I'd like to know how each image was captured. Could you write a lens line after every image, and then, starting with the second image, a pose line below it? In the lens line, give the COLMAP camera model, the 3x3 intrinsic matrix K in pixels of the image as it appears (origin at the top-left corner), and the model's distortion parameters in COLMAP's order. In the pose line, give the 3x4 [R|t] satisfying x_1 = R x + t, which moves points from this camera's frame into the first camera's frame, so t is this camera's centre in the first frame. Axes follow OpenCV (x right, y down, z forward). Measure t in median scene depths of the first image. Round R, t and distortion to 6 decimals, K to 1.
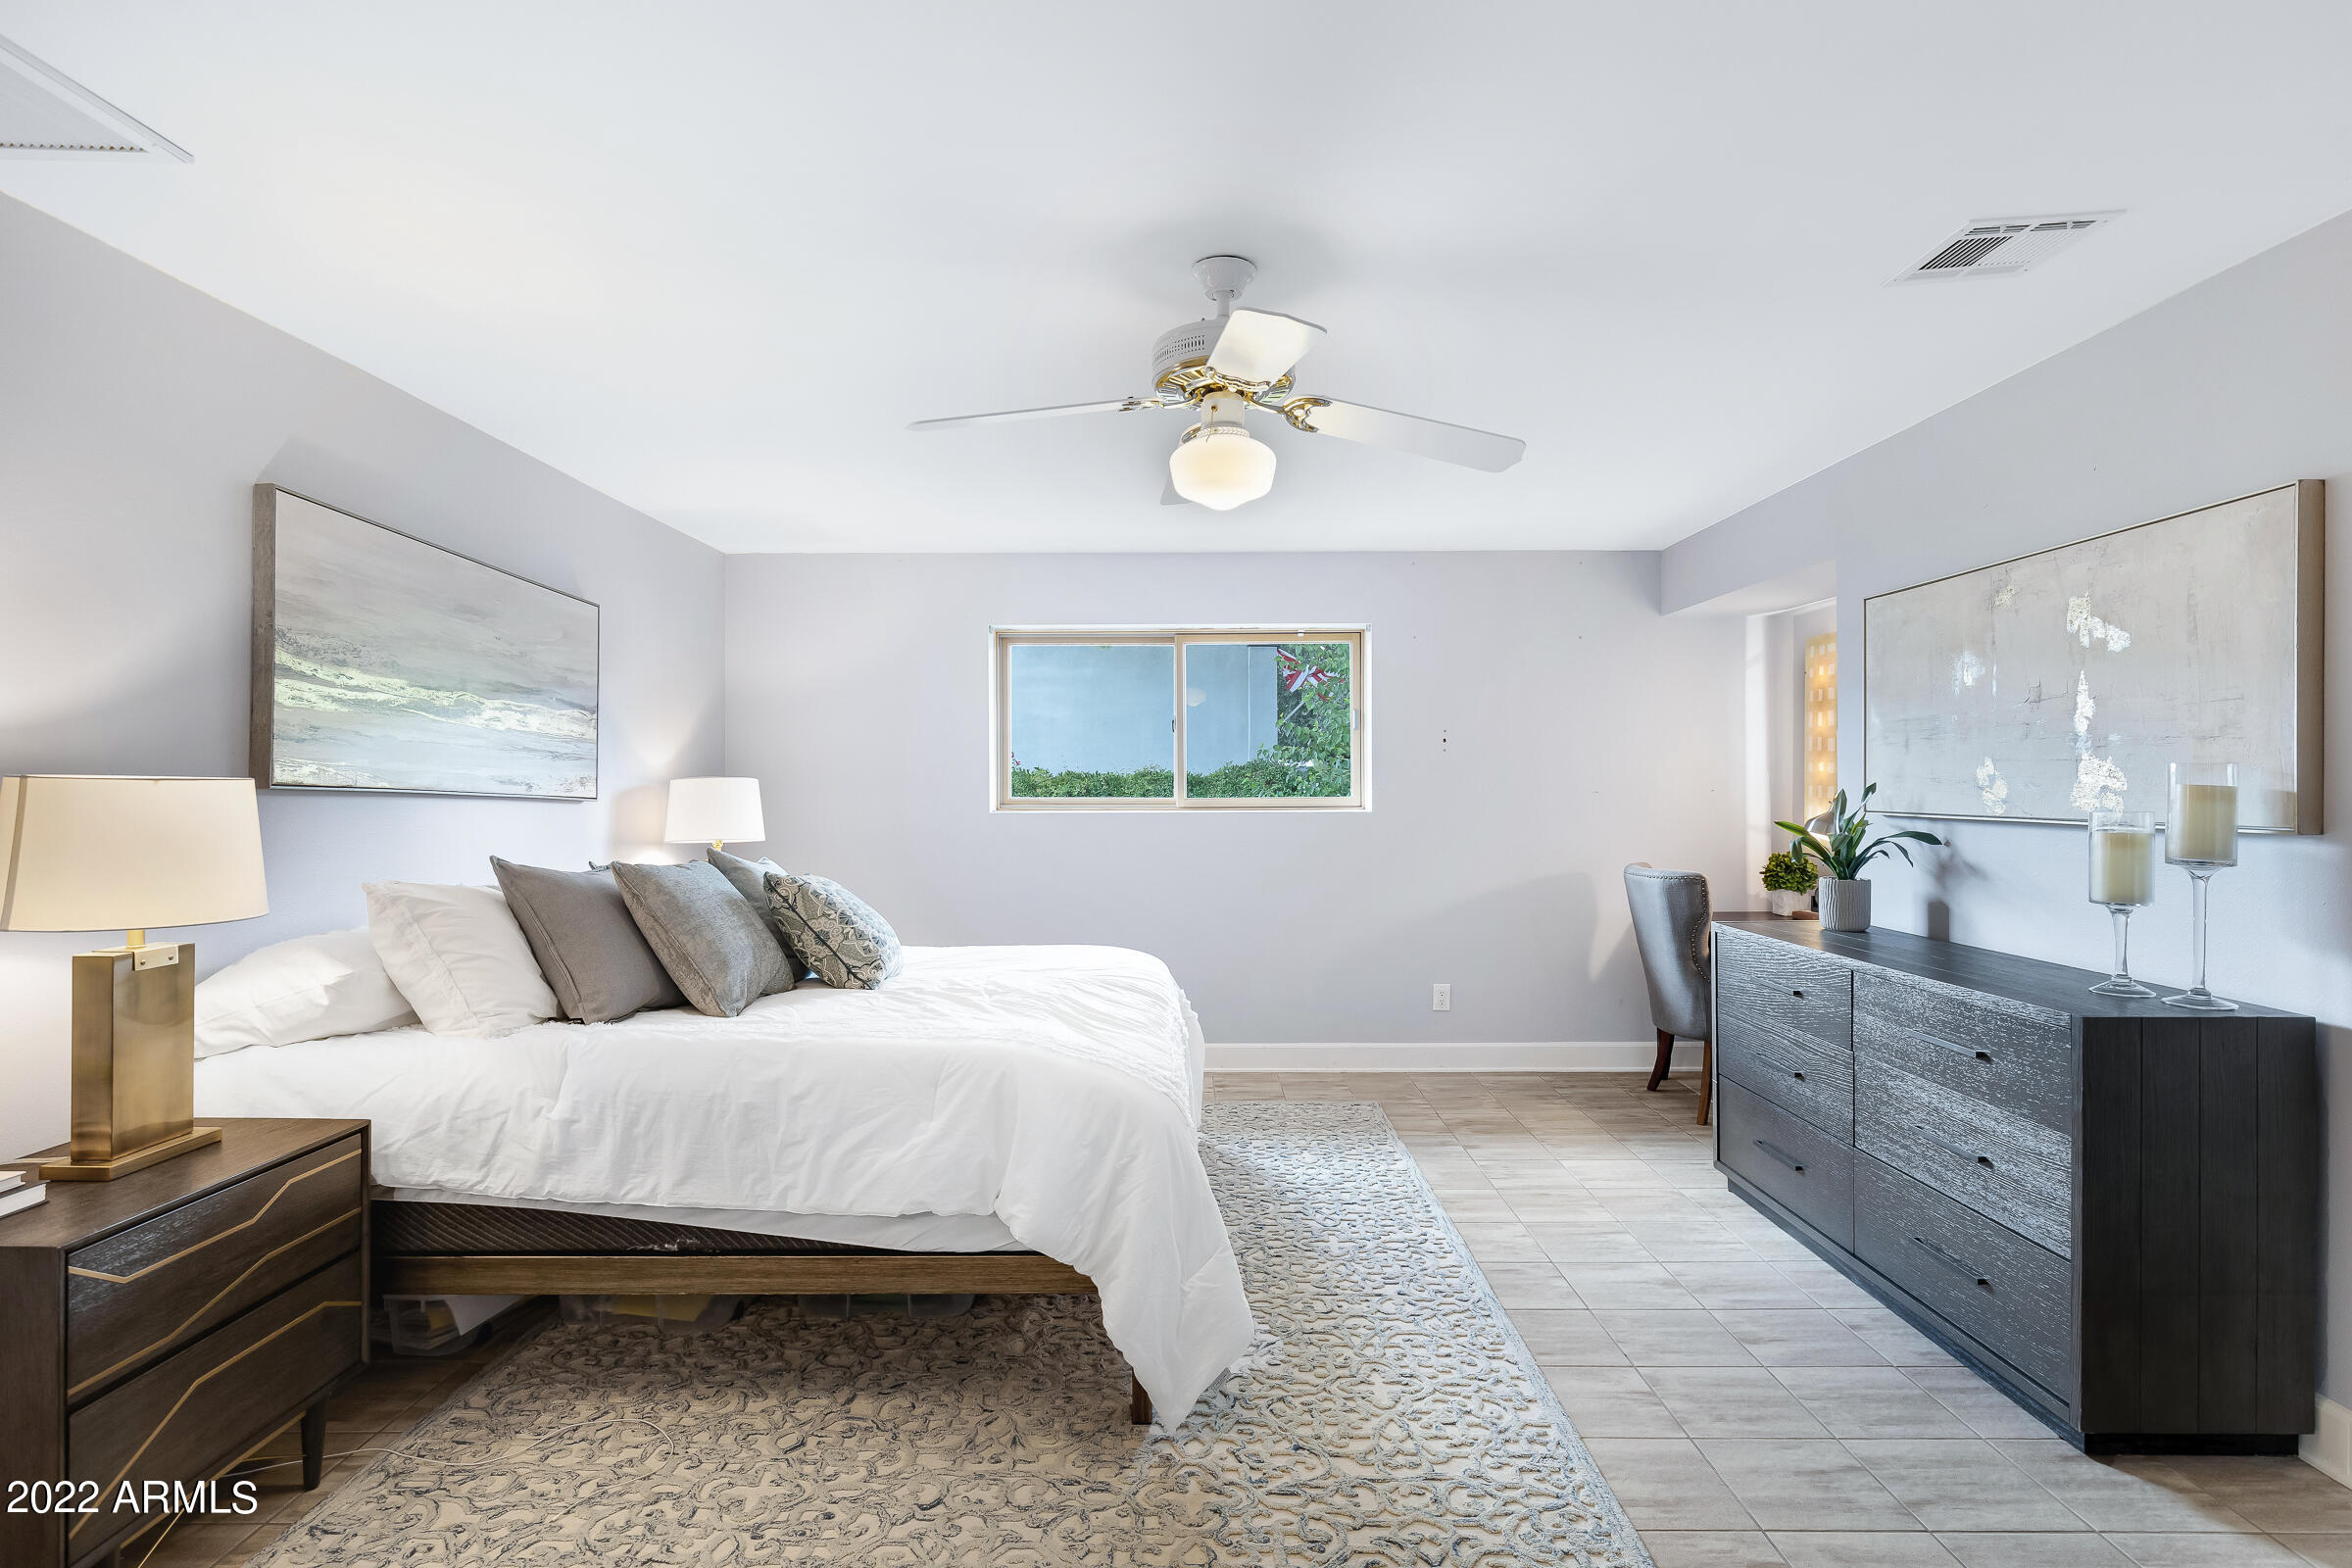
lens RADIAL K [[1200.0, 0, 1175.2], [0, 1200.0, 786.4], [0, 0, 1]] dist [0.002953, -0.000597]
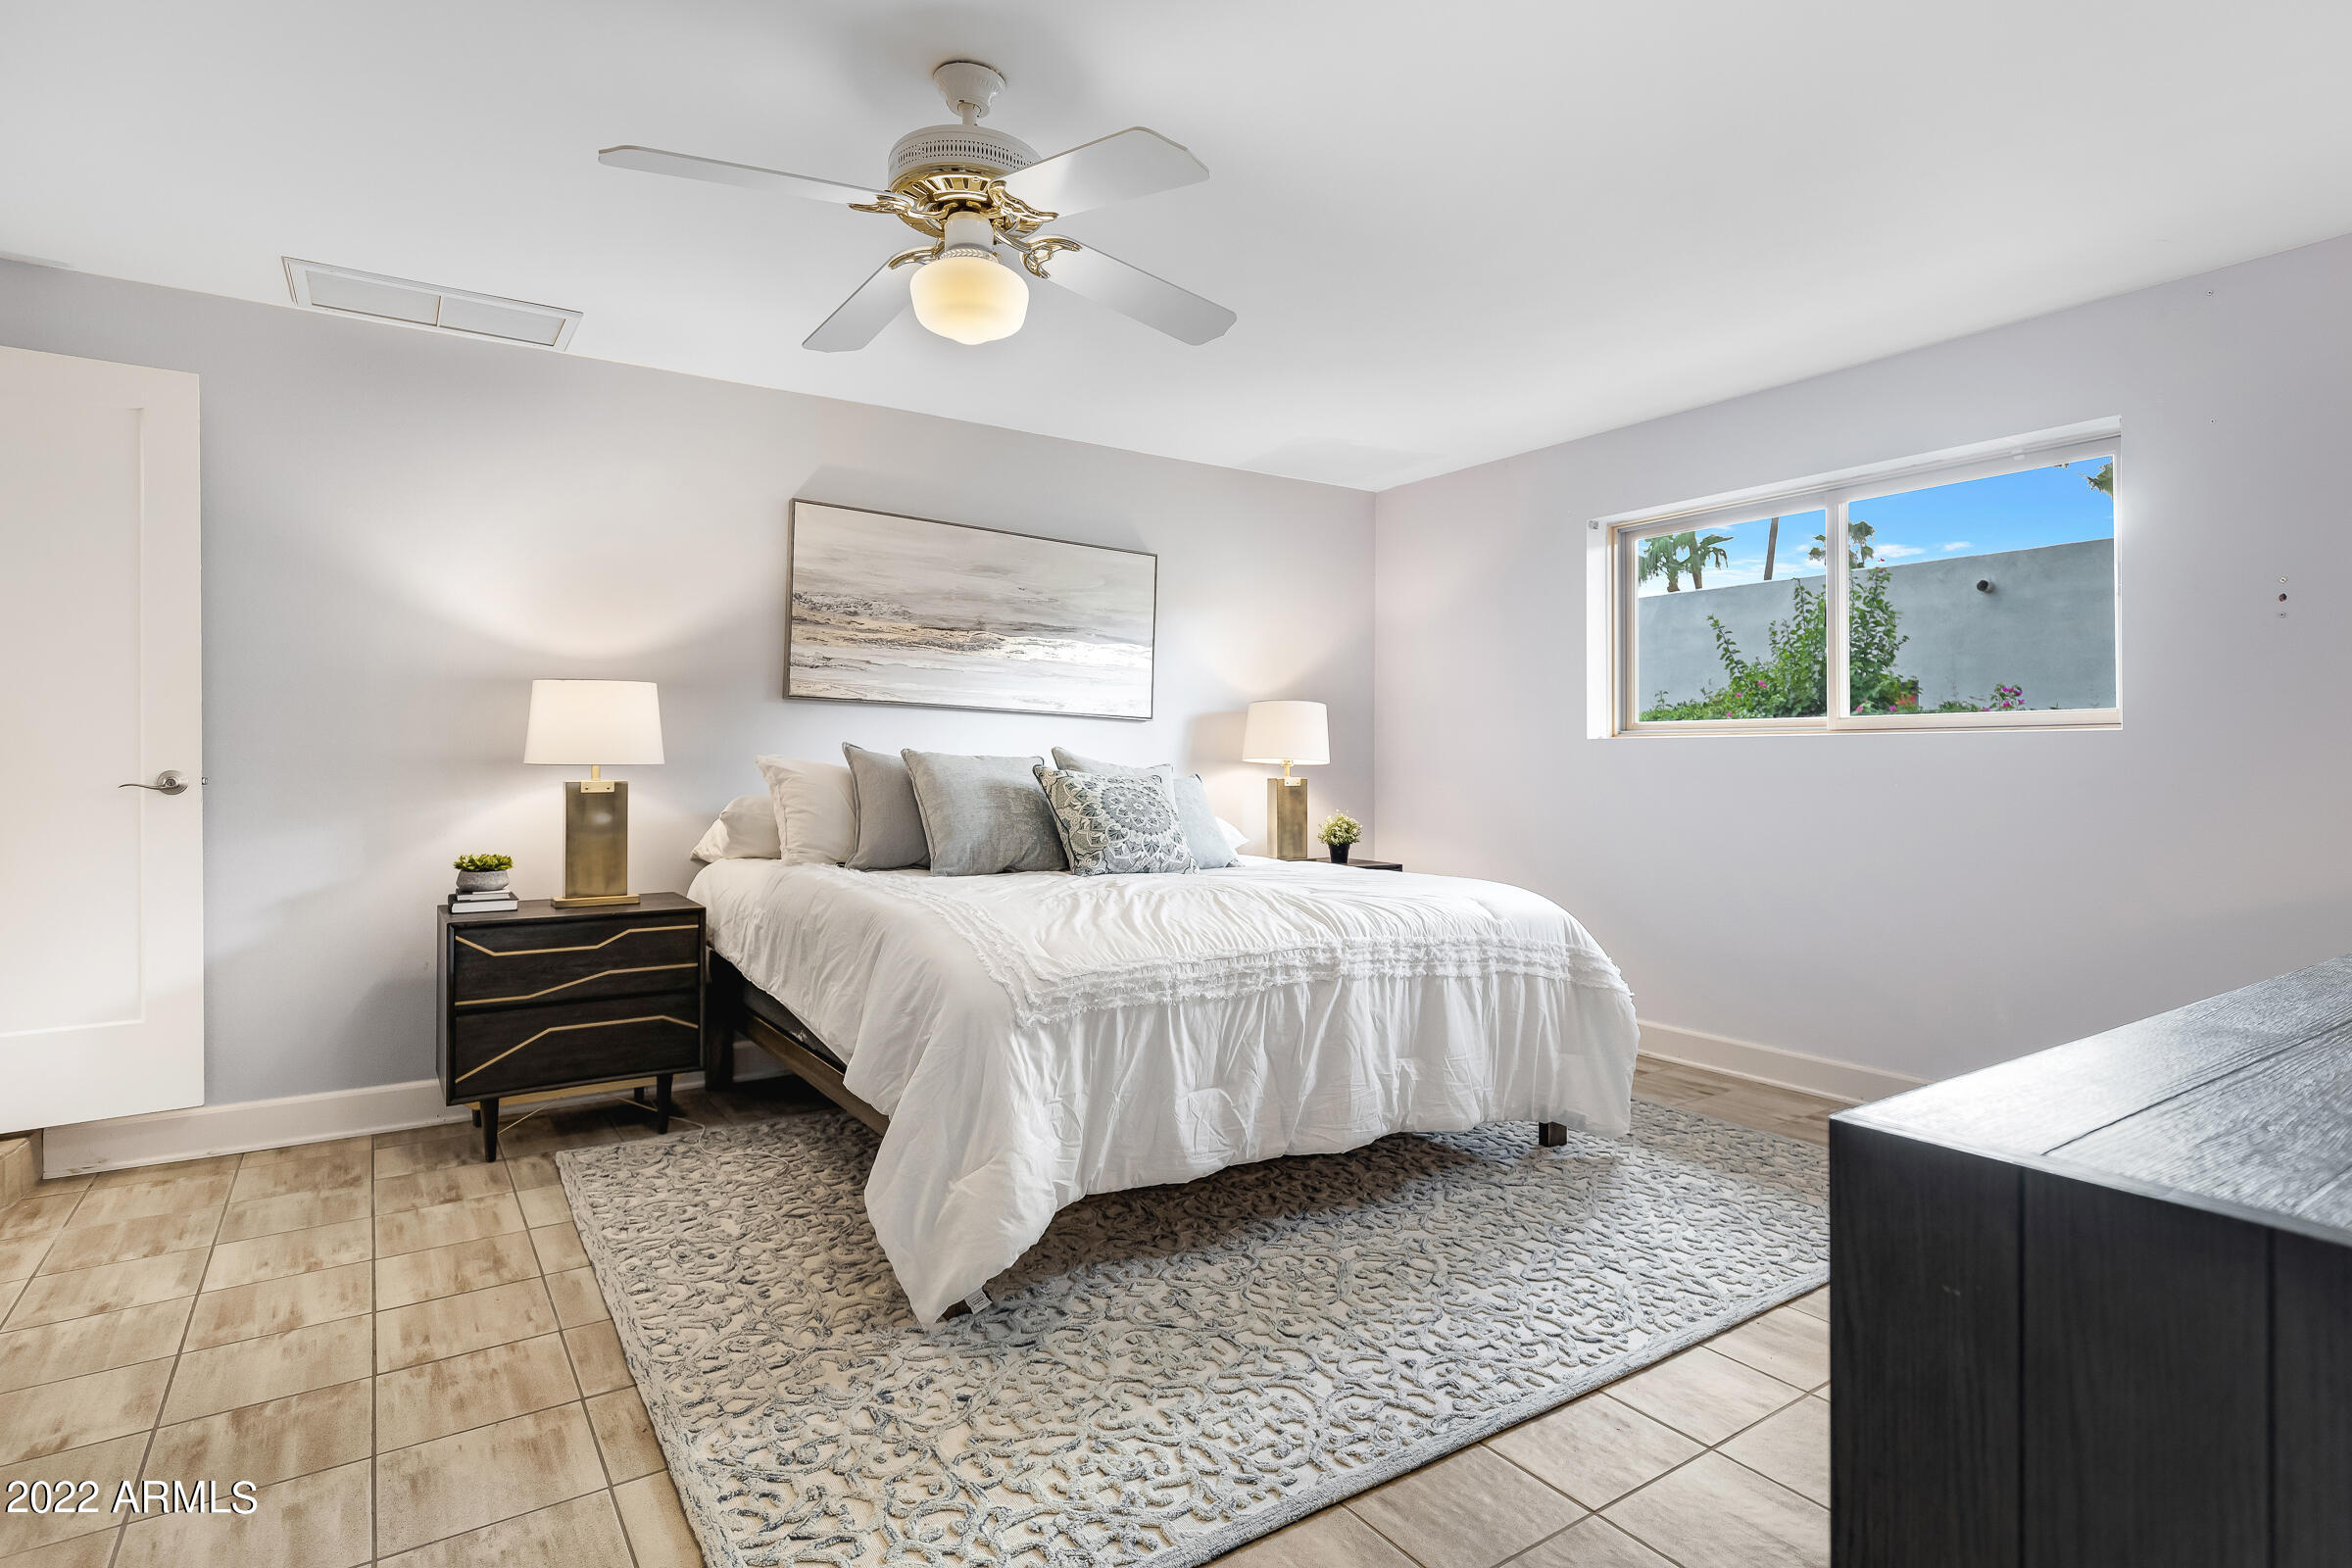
lens RADIAL K [[1200.0, 0, 1179.1], [0, 1200.0, 764.9], [0, 0, 1]] dist [0.002953, -0.000597]
pose [[0.565218, 0.007872, -0.824904, 0.675307], [-0.005363, 0.999968, 0.005868, 0.064380], [0.824924, 0.001107, 0.565242, 0.475984]]
